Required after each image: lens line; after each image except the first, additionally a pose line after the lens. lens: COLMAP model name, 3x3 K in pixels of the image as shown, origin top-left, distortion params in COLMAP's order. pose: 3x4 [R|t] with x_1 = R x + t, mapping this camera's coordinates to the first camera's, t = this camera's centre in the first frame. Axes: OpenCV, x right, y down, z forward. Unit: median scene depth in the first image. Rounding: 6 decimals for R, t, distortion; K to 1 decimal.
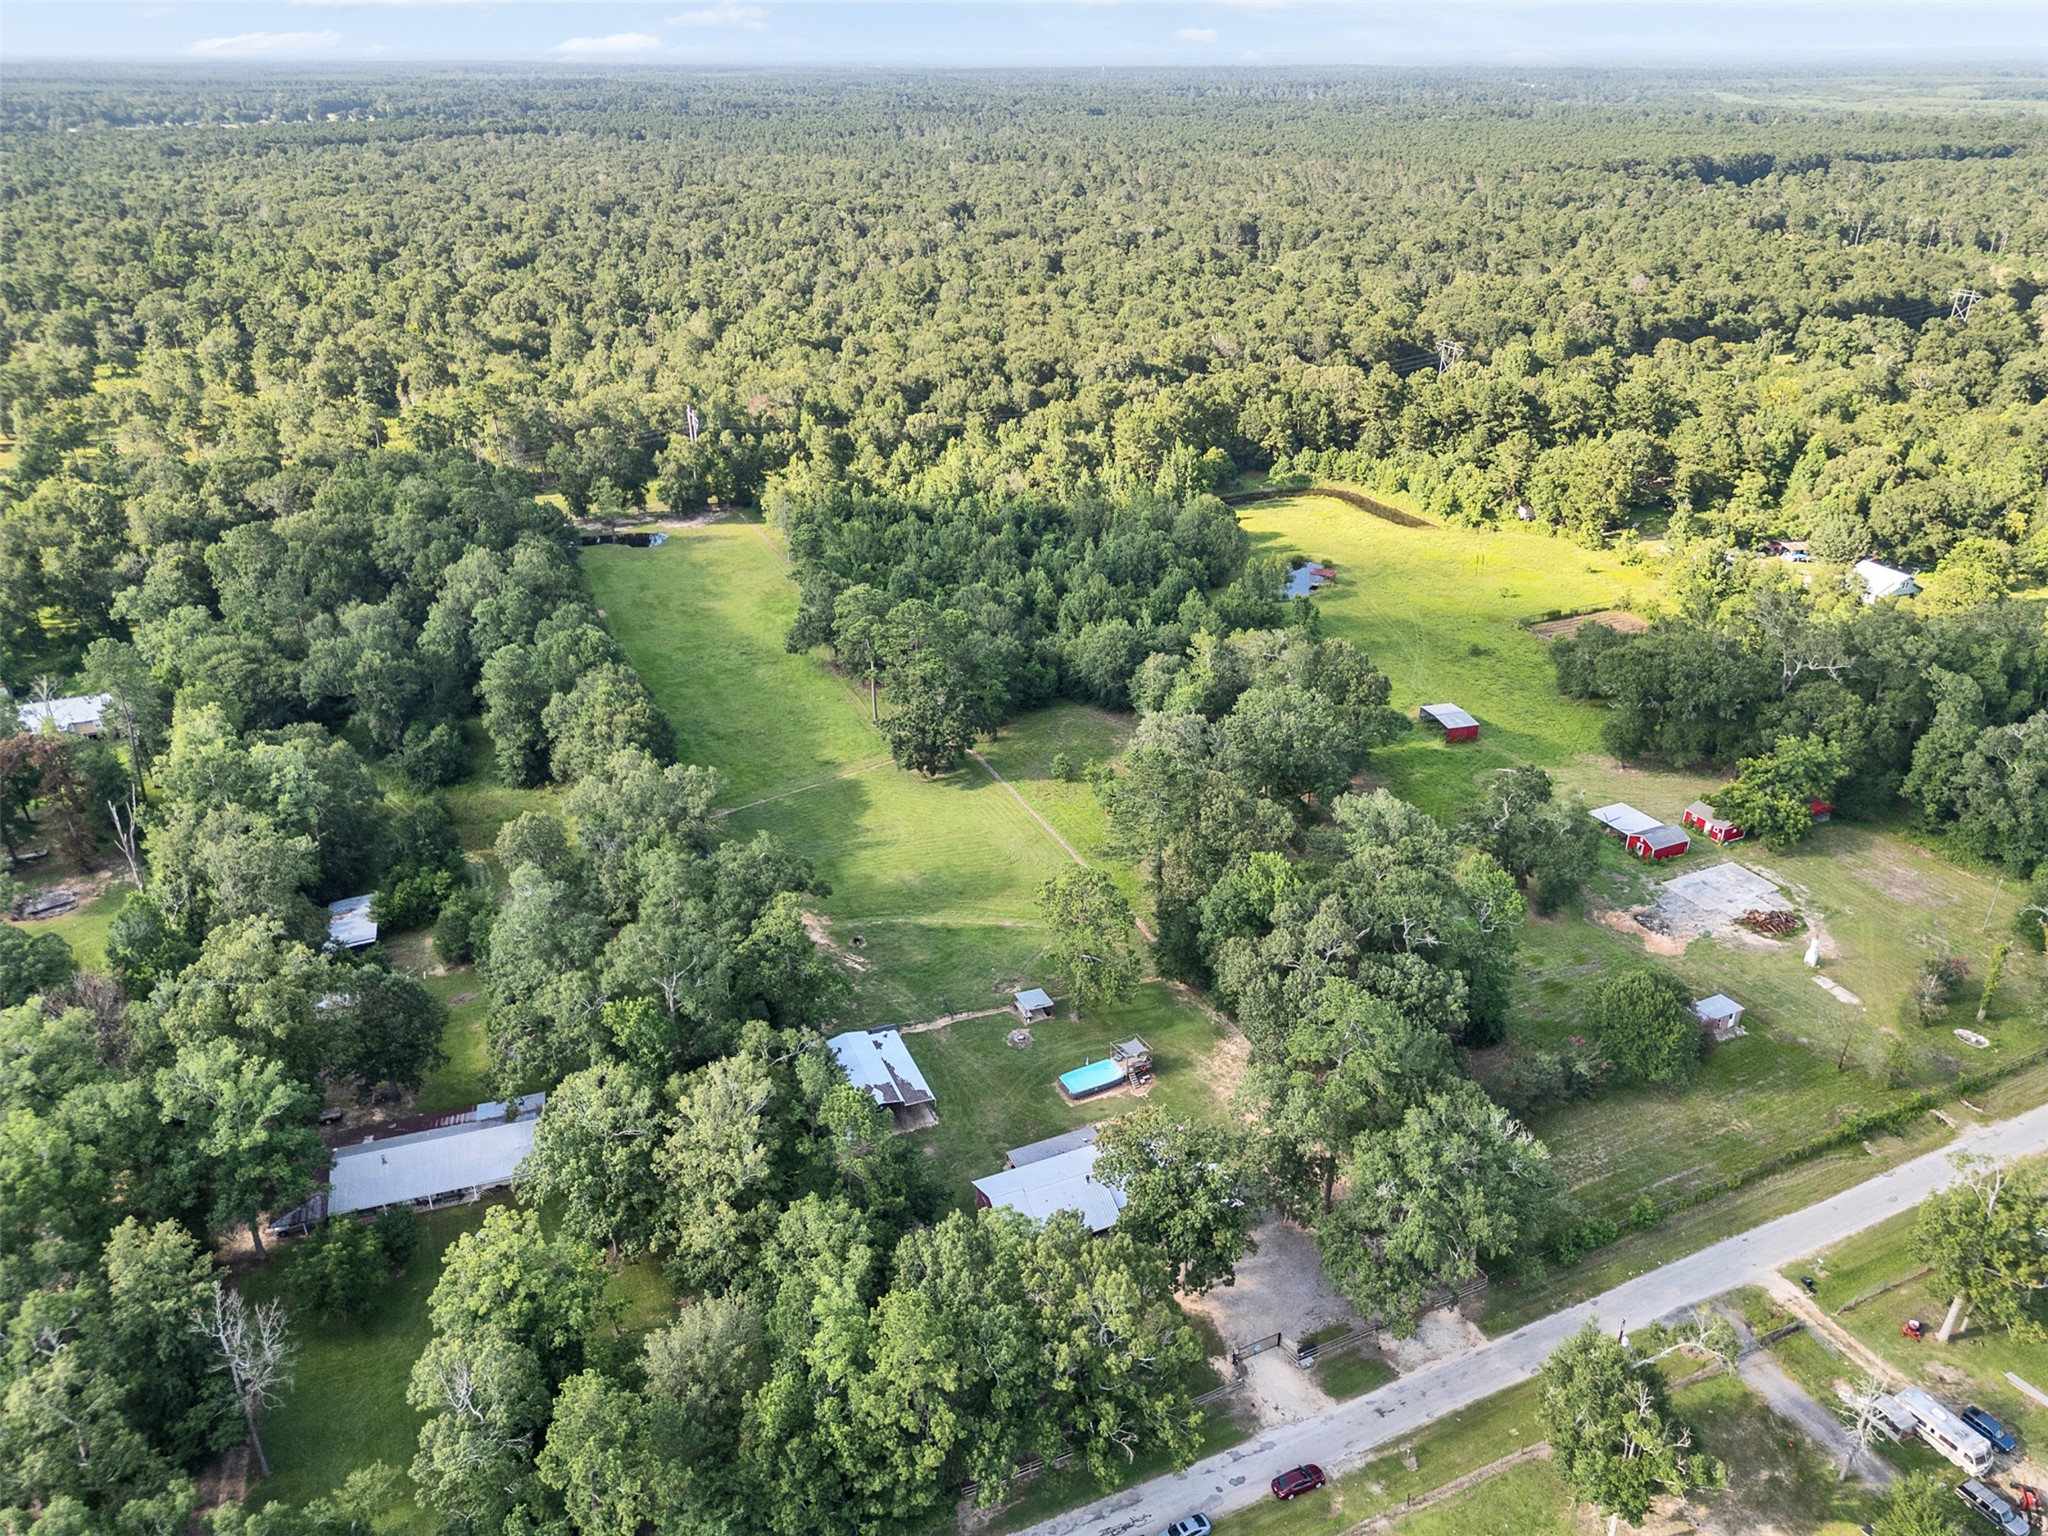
lens RADIAL K [[1449.1, 0, 1029.1], [0, 1449.1, 760.9], [0, 0, 1]] dist [0.074036, -0.078947]
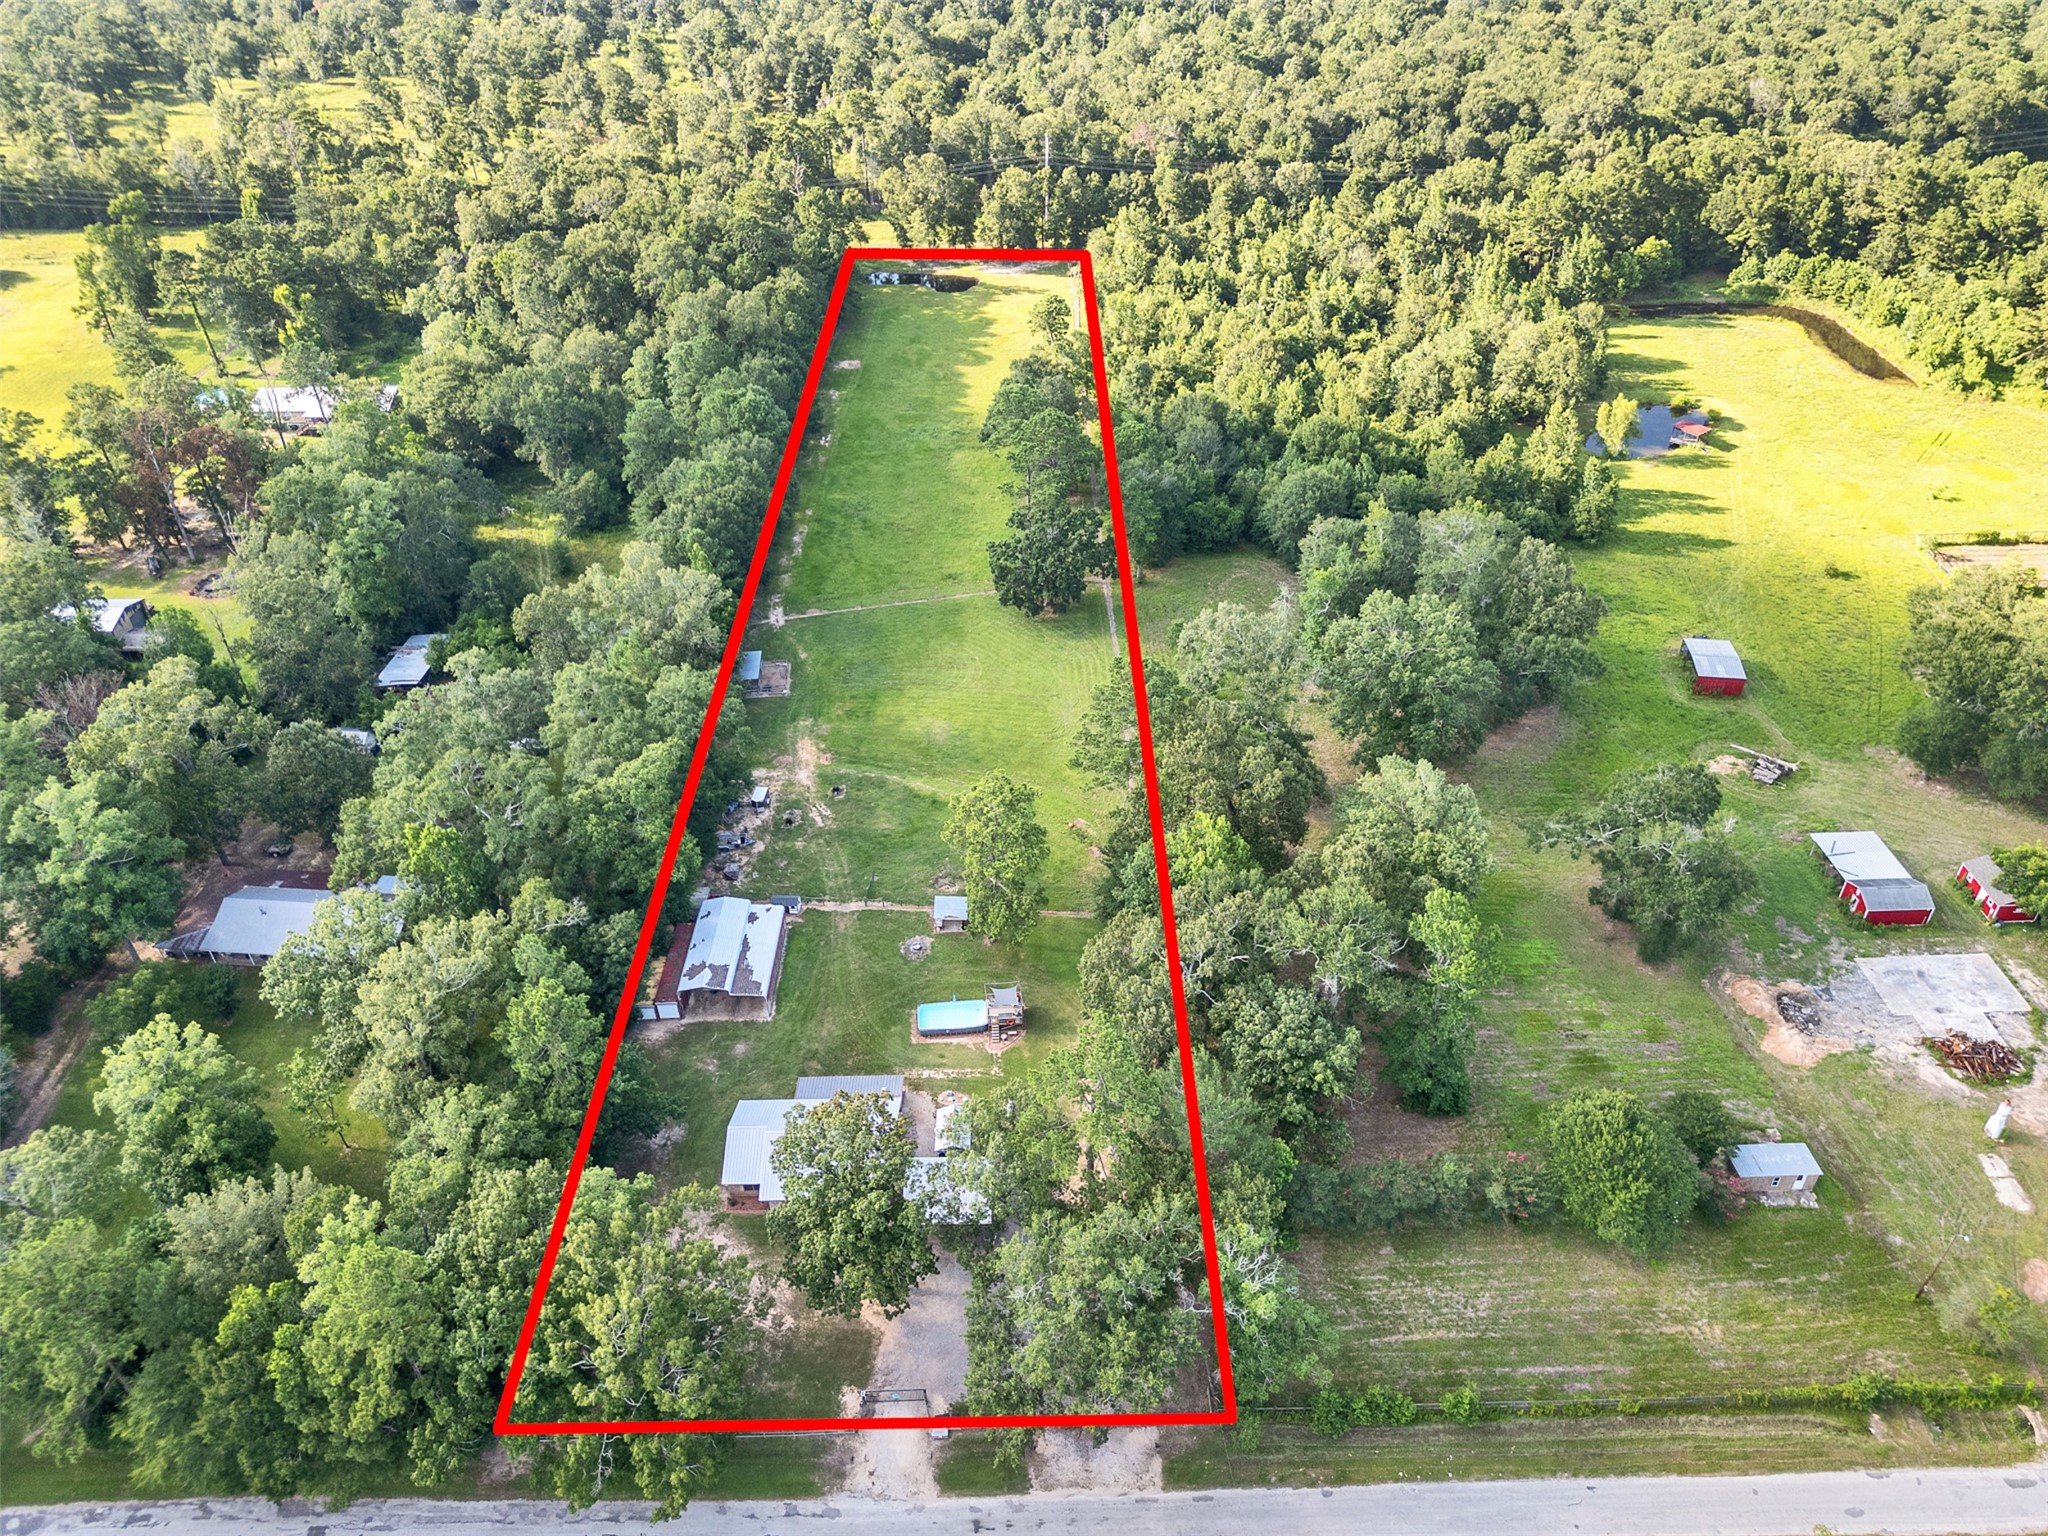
lens RADIAL K [[1449.1, 0, 1029.1], [0, 1449.1, 760.9], [0, 0, 1]] dist [0.074036, -0.078947]
pose [[0.914384, 0.225395, -0.336303, 0.155039], [-0.160734, 0.964526, 0.209415, -0.055500], [0.371574, -0.137431, 0.918175, 0.101712]]
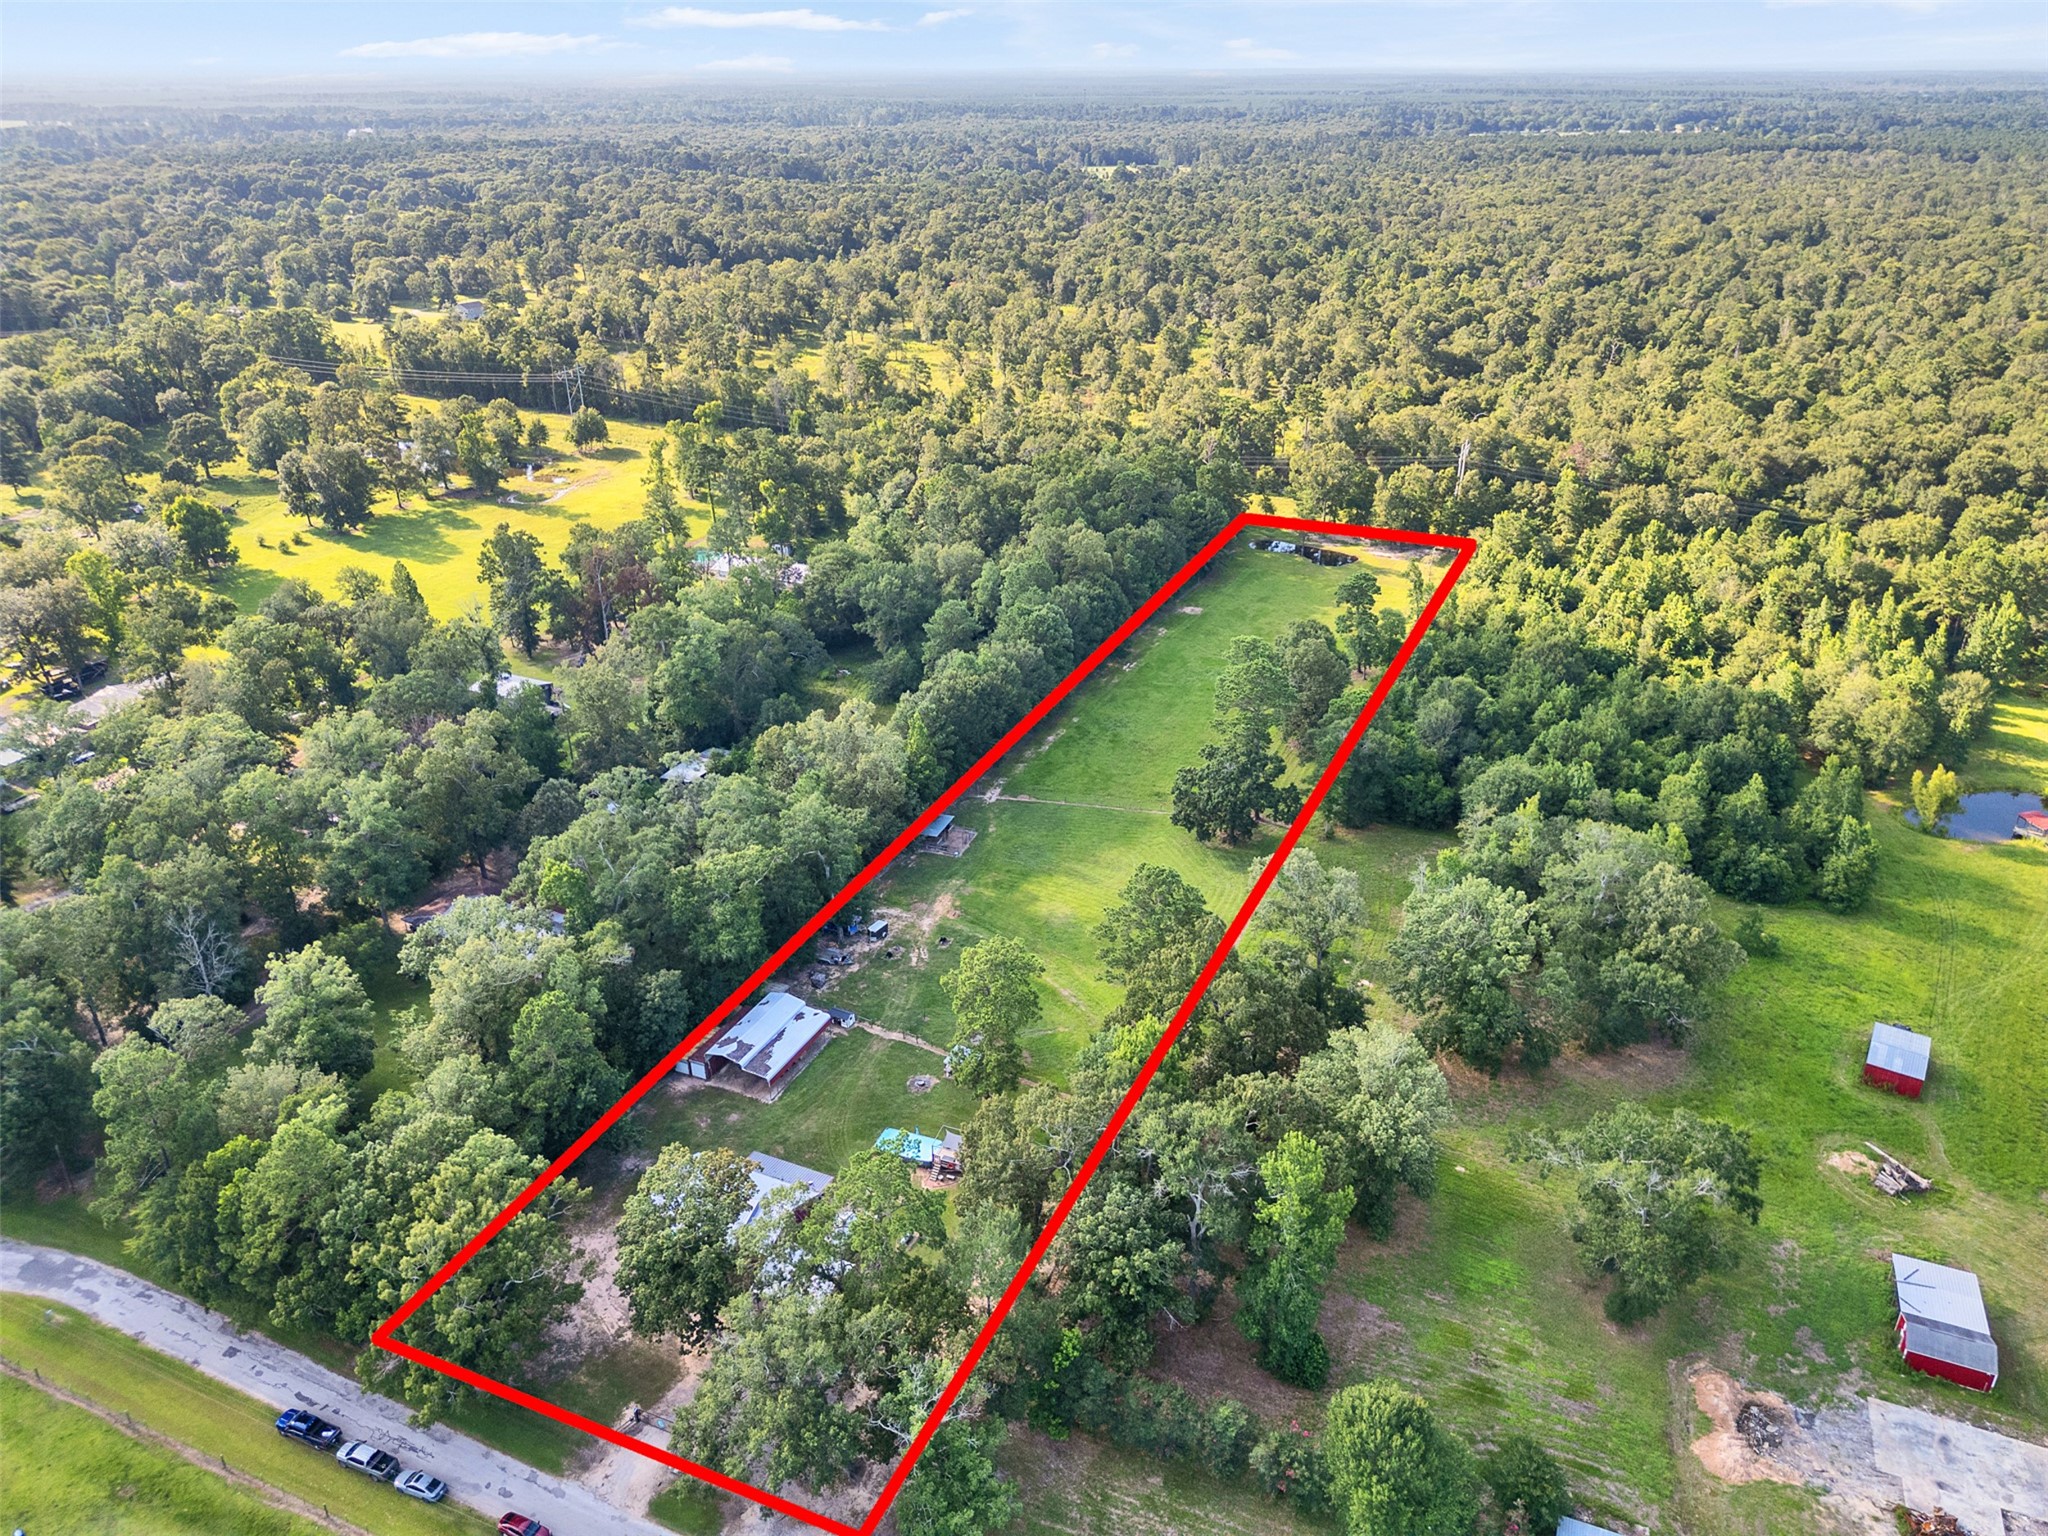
lens RADIAL K [[1449.1, 0, 1029.1], [0, 1449.1, 760.9], [0, 0, 1]] dist [0.074036, -0.078947]
pose [[0.660873, 0.323131, -0.677372, 0.296665], [-0.326706, 0.936424, 0.127960, -0.075660], [0.675655, 0.136736, 0.724426, 0.143385]]
